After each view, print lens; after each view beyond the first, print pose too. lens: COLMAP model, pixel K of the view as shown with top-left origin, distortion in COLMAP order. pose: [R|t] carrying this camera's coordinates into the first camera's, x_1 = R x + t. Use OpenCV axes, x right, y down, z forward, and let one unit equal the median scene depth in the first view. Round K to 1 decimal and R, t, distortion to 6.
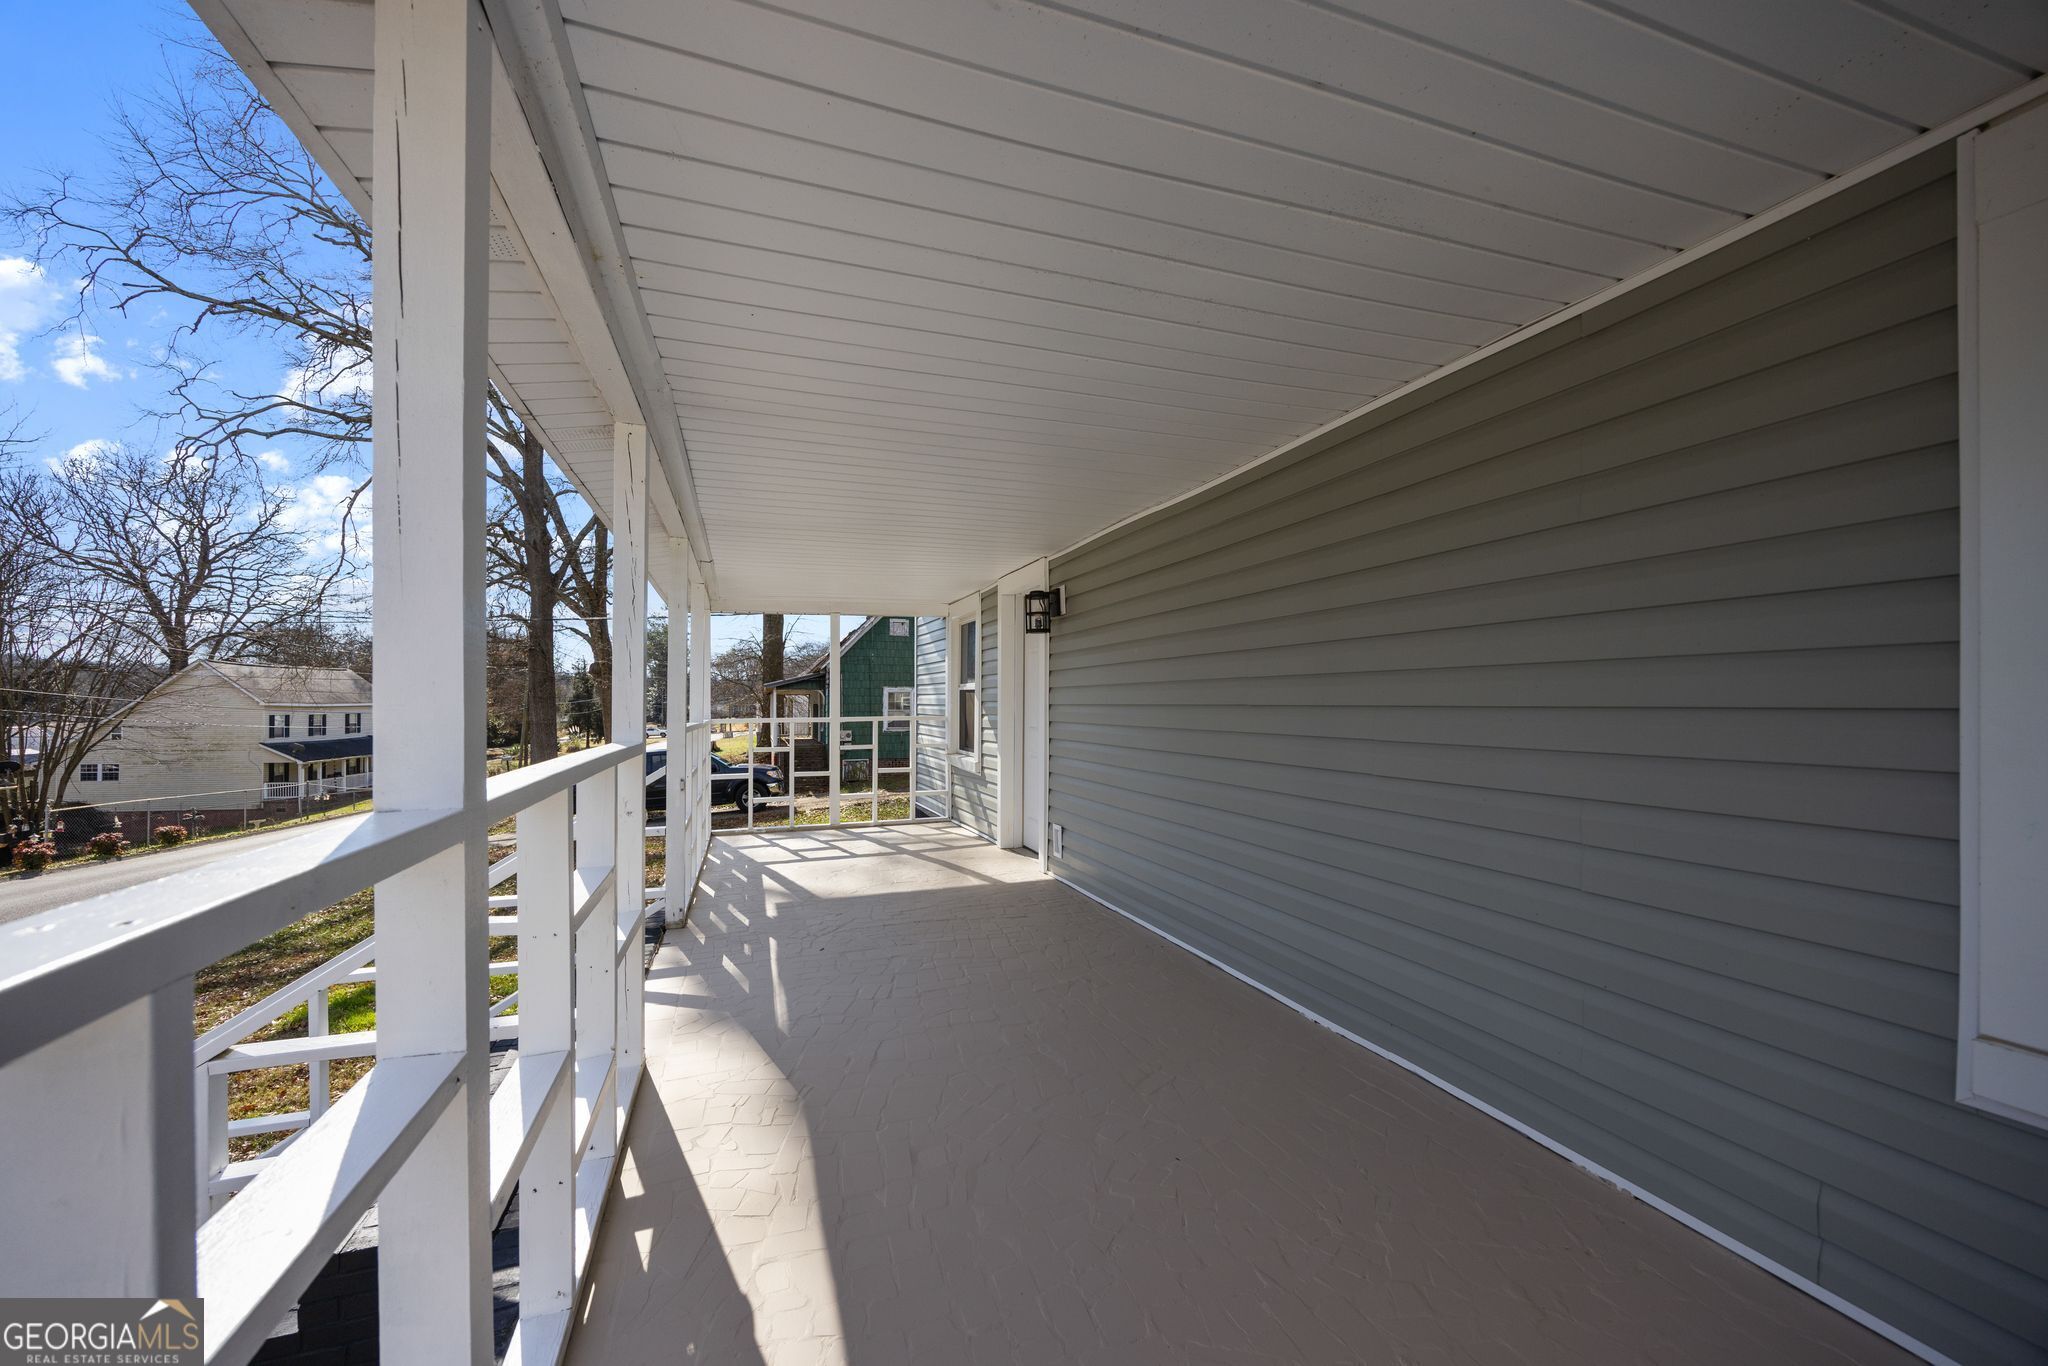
lens RADIAL K [[782.1, 0, 1028.0], [0, 782.1, 701.0], [0, 0, 1]] dist [-0.005778, 0.000508]
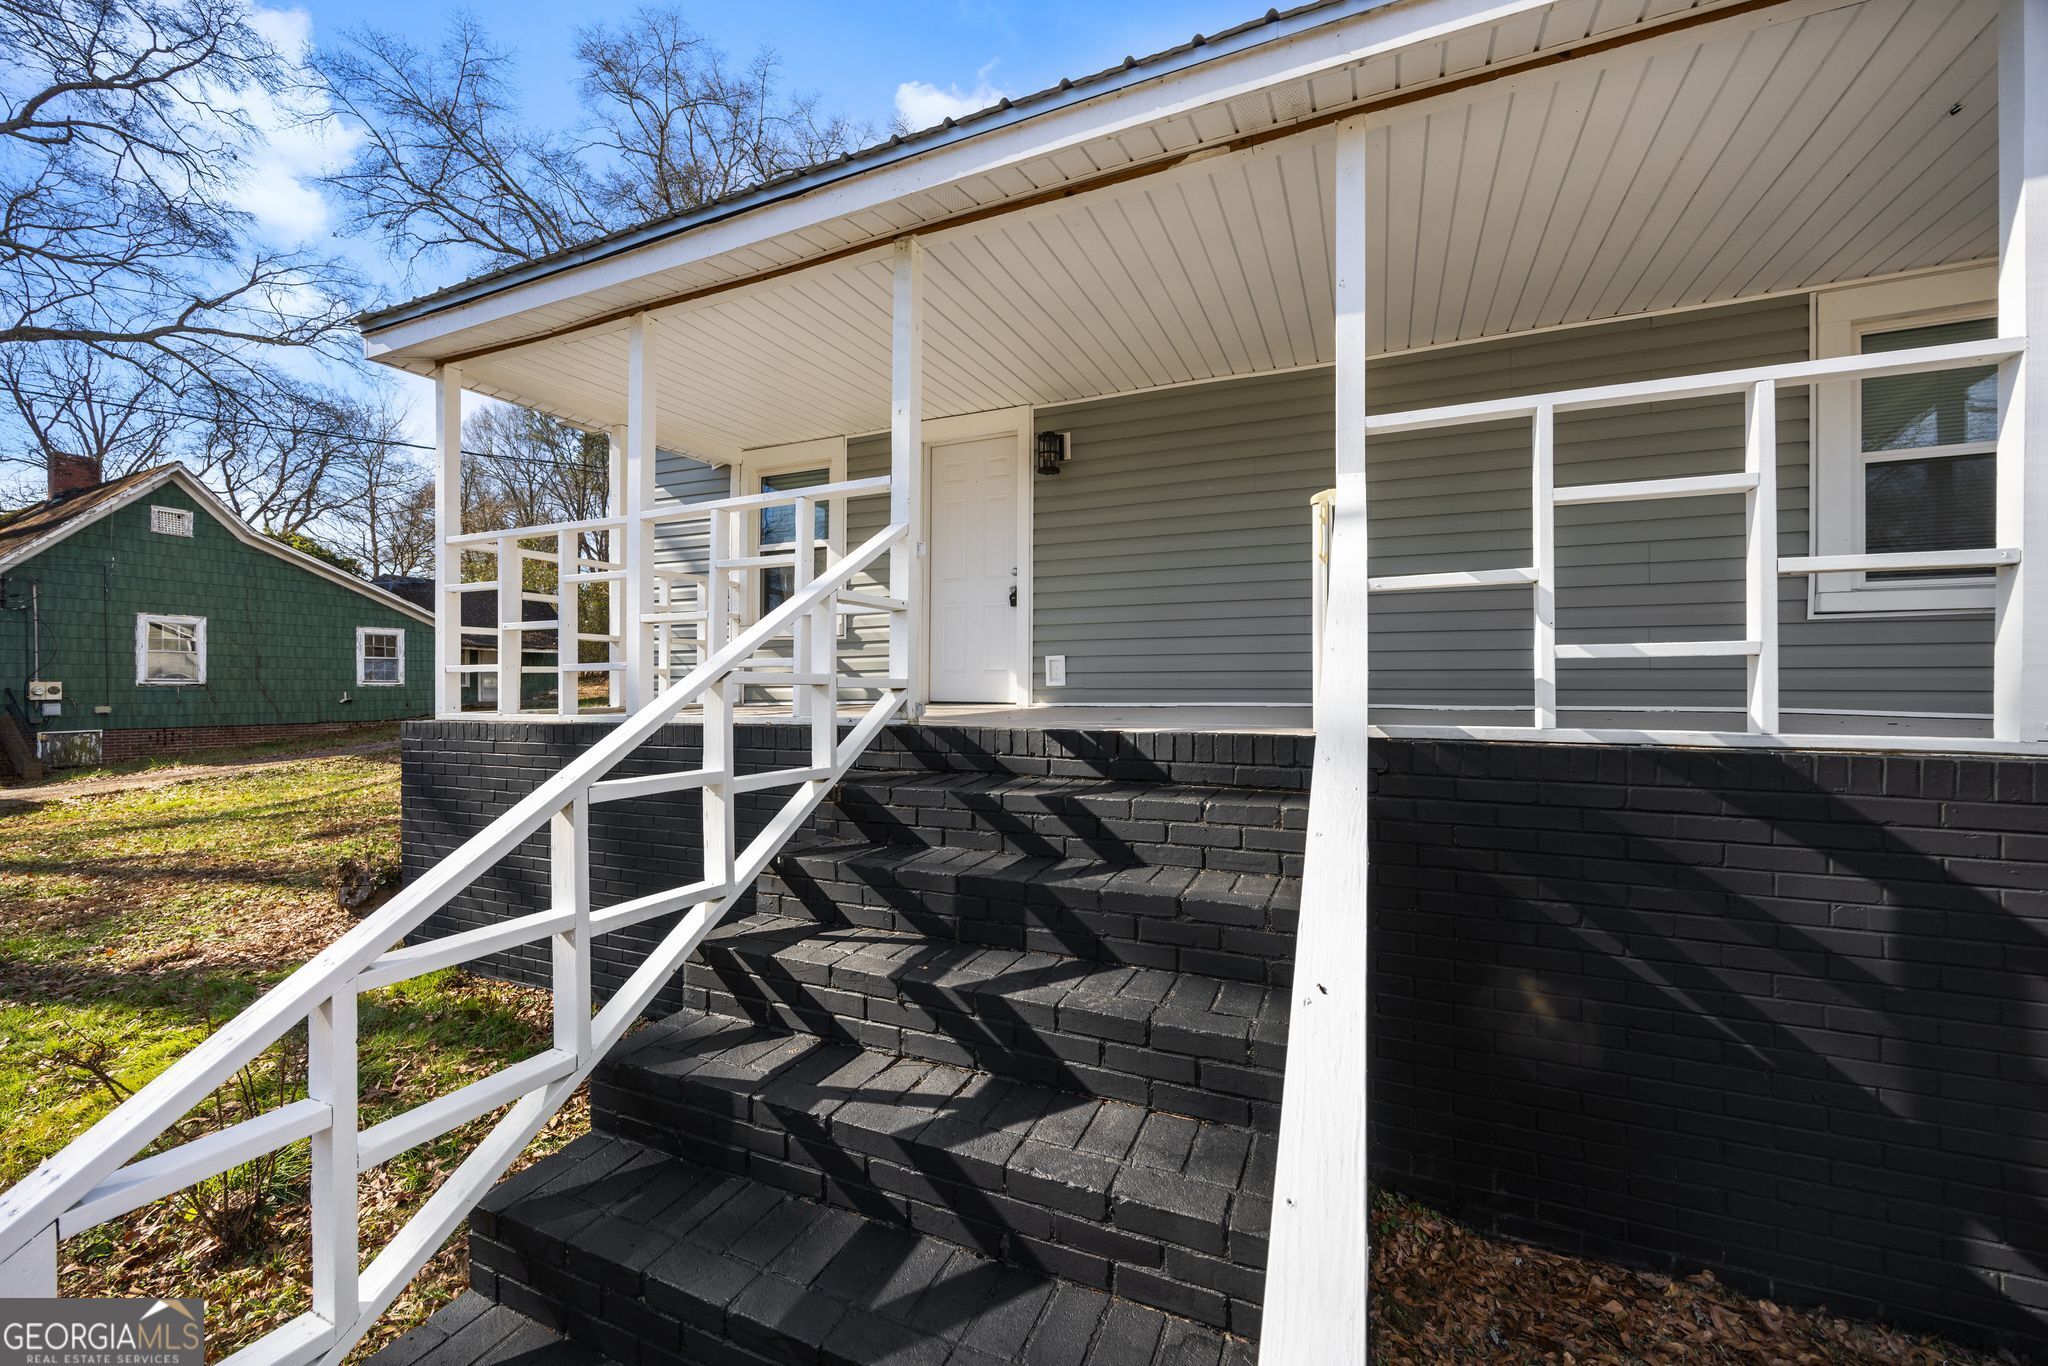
lens RADIAL K [[782.1, 0, 1024.0], [0, 782.1, 677.3], [0, 0, 1]] dist [-0.005778, 0.000508]
pose [[0.688502, -0.000289, 0.725234, -0.771648], [0.002309, 0.999996, -0.001794, 0.190534], [-0.725231, 0.002910, 0.688500, 0.291075]]
